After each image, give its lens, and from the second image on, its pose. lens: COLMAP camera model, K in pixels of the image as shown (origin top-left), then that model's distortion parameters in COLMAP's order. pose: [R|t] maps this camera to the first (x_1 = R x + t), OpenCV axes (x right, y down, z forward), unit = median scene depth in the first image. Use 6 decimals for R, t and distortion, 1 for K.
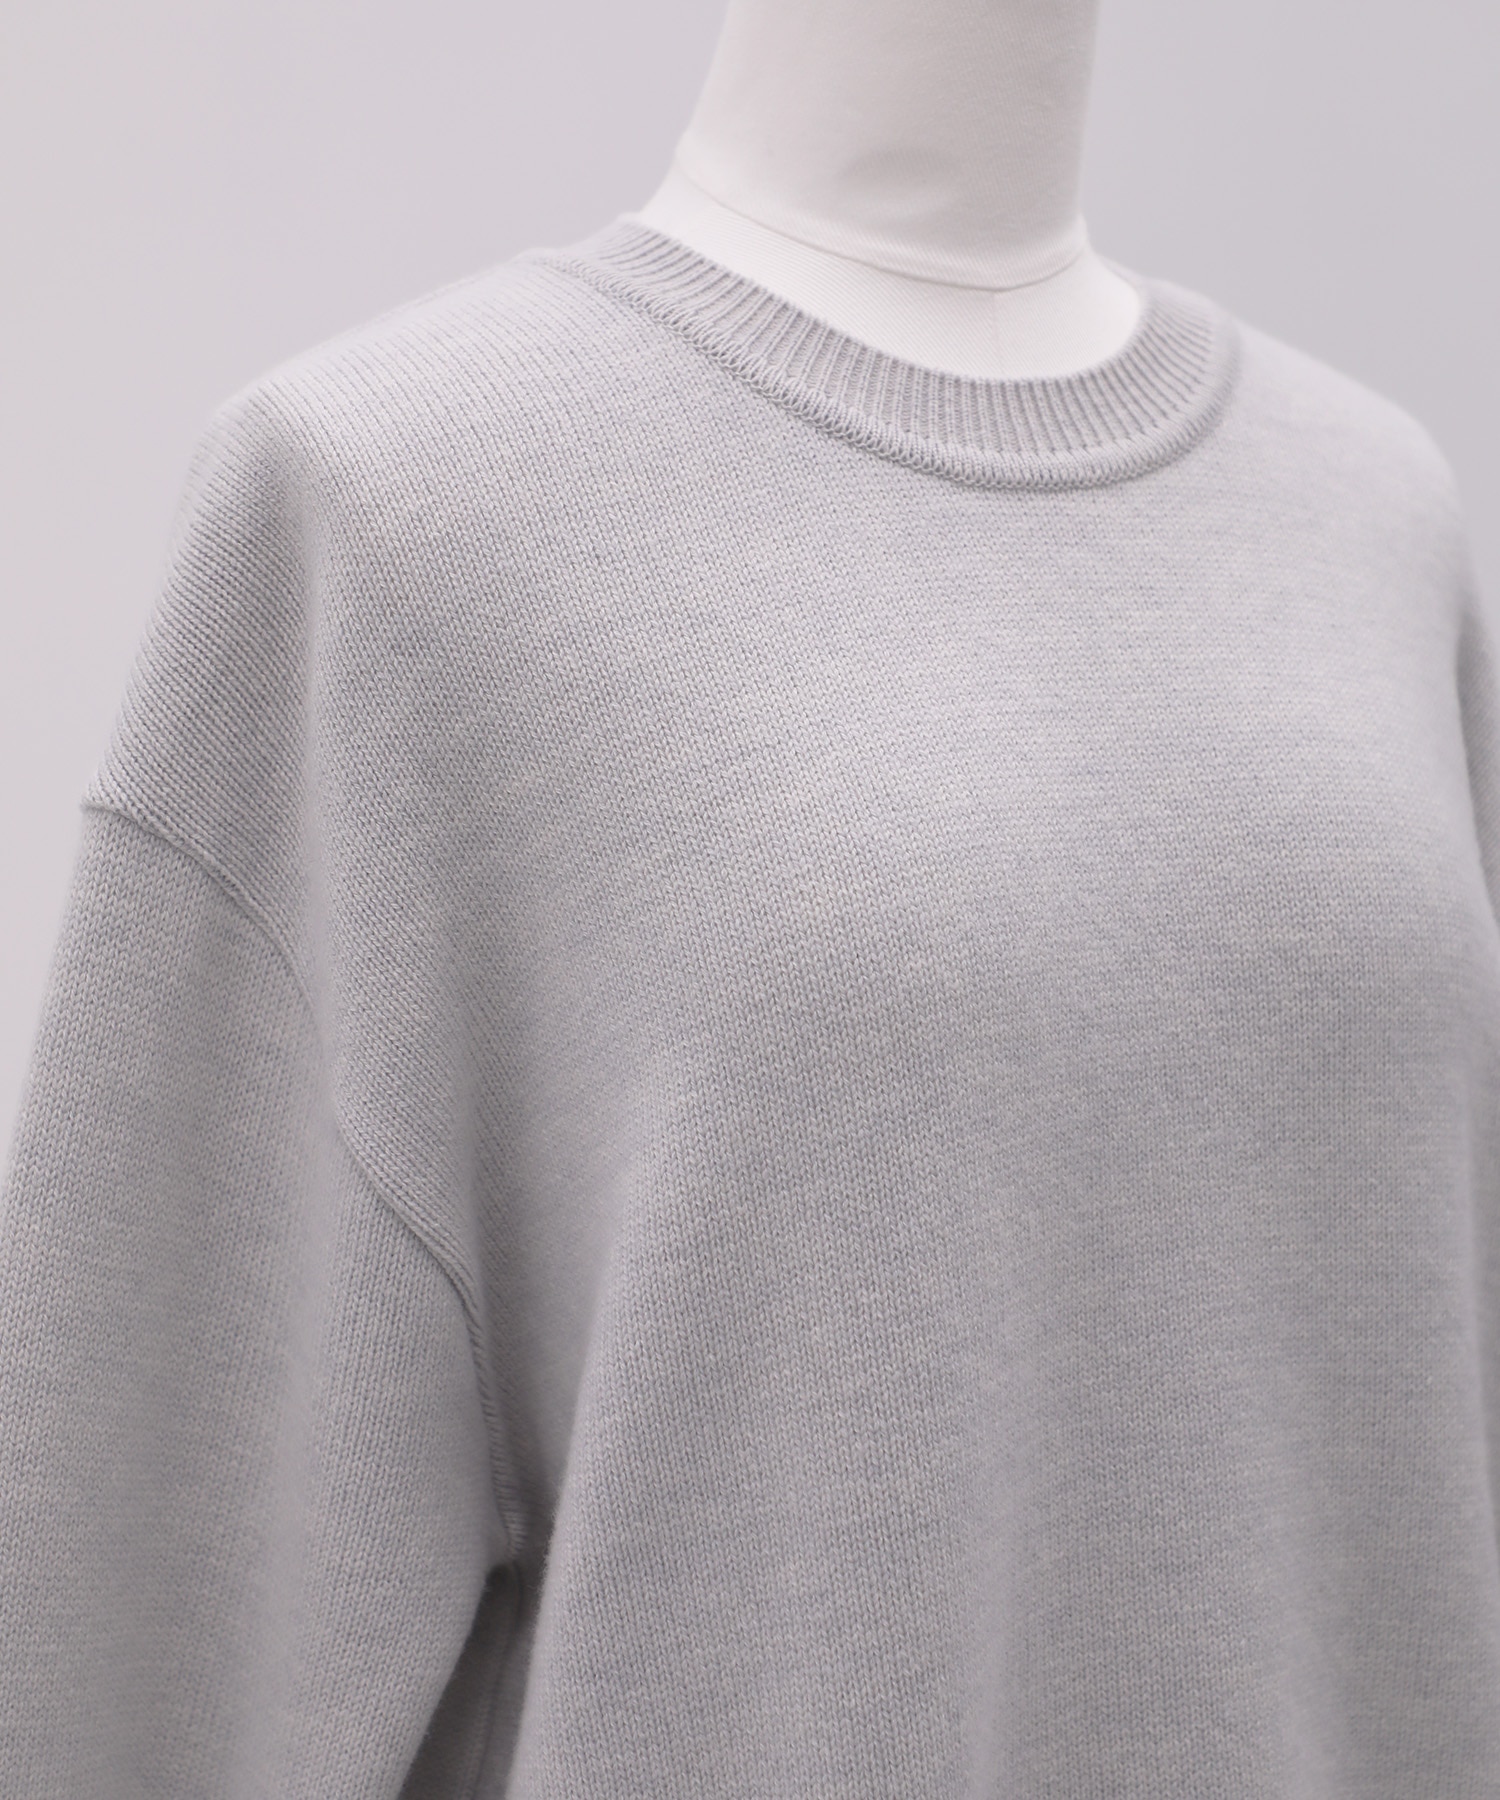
lens RADIAL K [[3402.0, 0, 750.0], [0, 3402.0, 900.0], [0, 0, 1]] dist [0.110194, 0.168190]
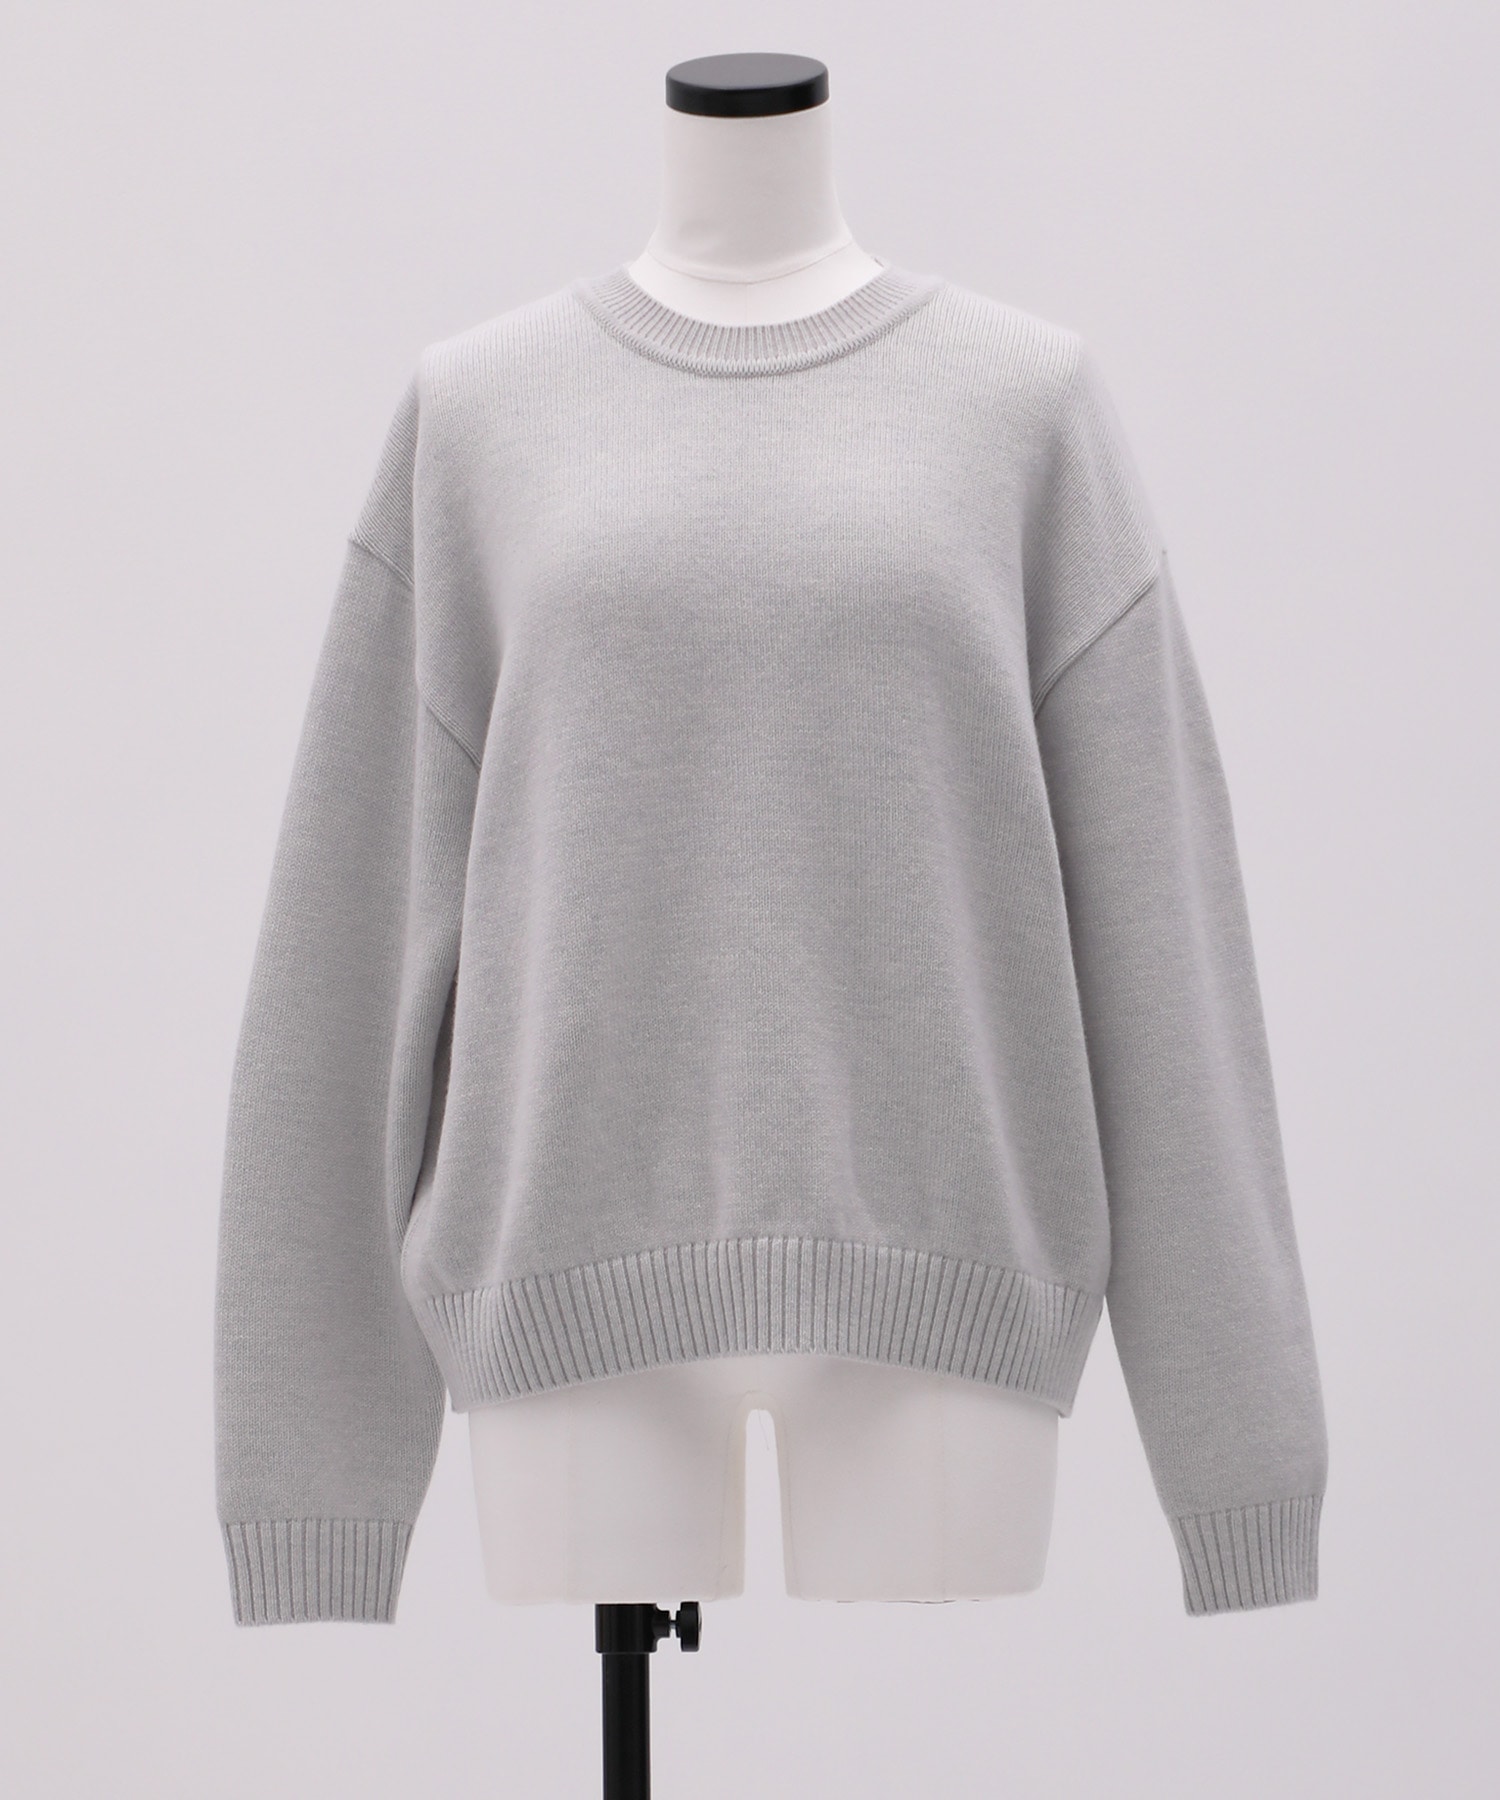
lens RADIAL K [[3402.0, 0, 750.0], [0, 3402.0, 900.0], [0, 0, 1]] dist [0.110194, 0.168190]
pose [[0.890689, 0.017244, -0.454287, 1.055923], [-0.035152, 0.998901, -0.031004, 0.266573], [0.453253, 0.043584, 0.890316, -0.847260]]
